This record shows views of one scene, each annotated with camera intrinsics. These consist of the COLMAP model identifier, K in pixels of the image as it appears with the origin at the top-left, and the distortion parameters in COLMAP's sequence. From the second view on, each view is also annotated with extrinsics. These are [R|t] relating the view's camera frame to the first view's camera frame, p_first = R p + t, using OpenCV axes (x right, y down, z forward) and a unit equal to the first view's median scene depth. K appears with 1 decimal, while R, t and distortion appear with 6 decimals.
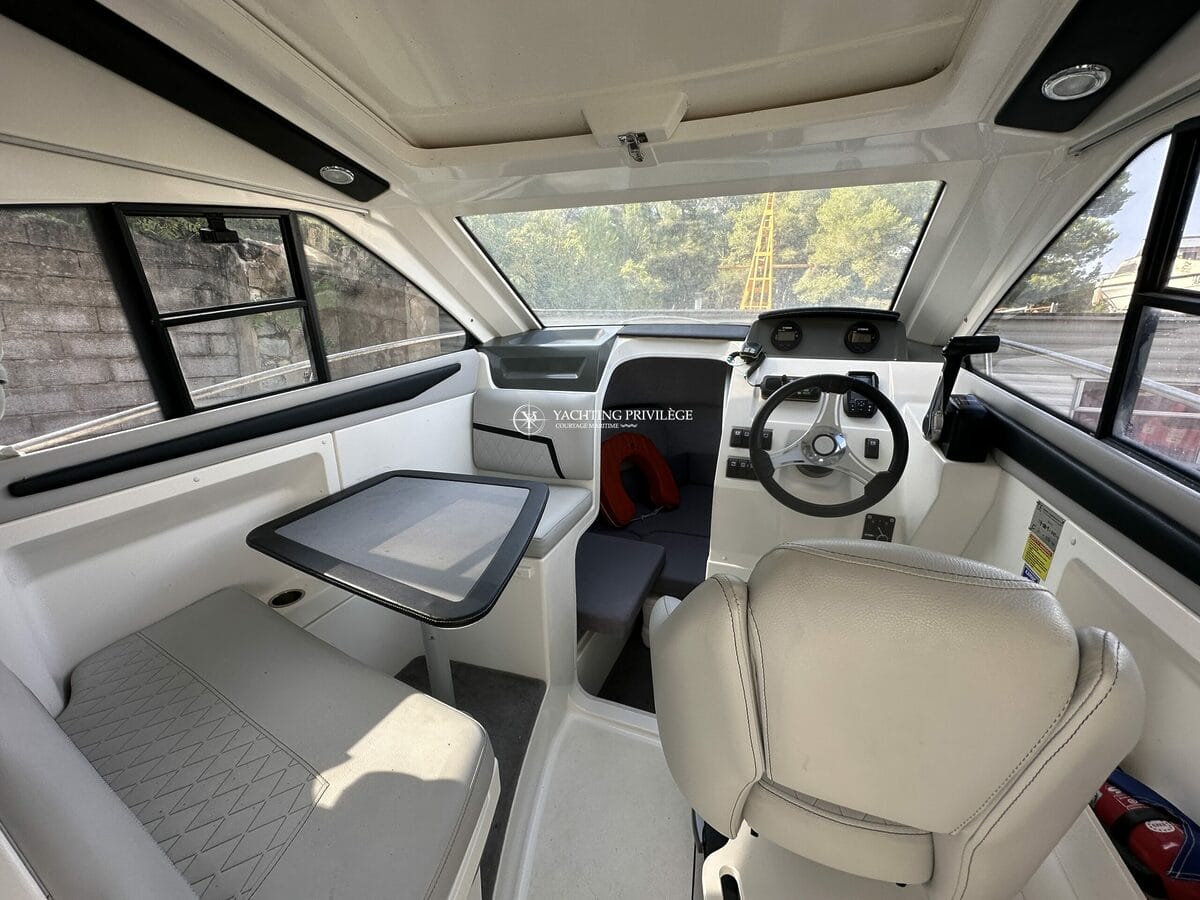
lens RADIAL K [[478.4, 0, 601.3], [0, 478.4, 452.3], [0, 0, 1]] dist [-0.001279, 0.000413]
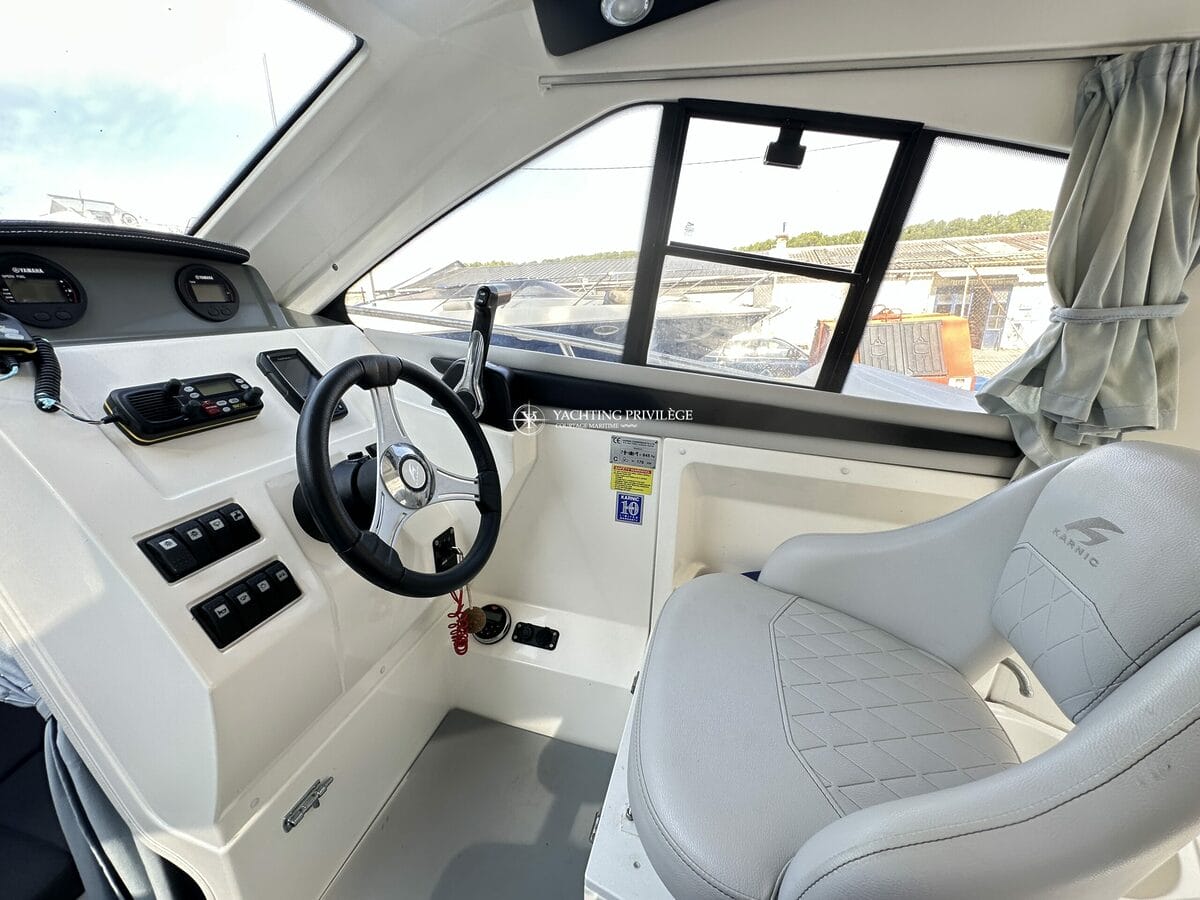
lens RADIAL K [[478.4, 0, 601.3], [0, 478.4, 452.3], [0, 0, 1]] dist [-0.001279, 0.000413]
pose [[-0.084731, -0.321378, 0.943153, -0.063124], [0.252402, 0.908761, 0.332334, -0.107936], [-0.963906, 0.266212, 0.004116, 0.465539]]
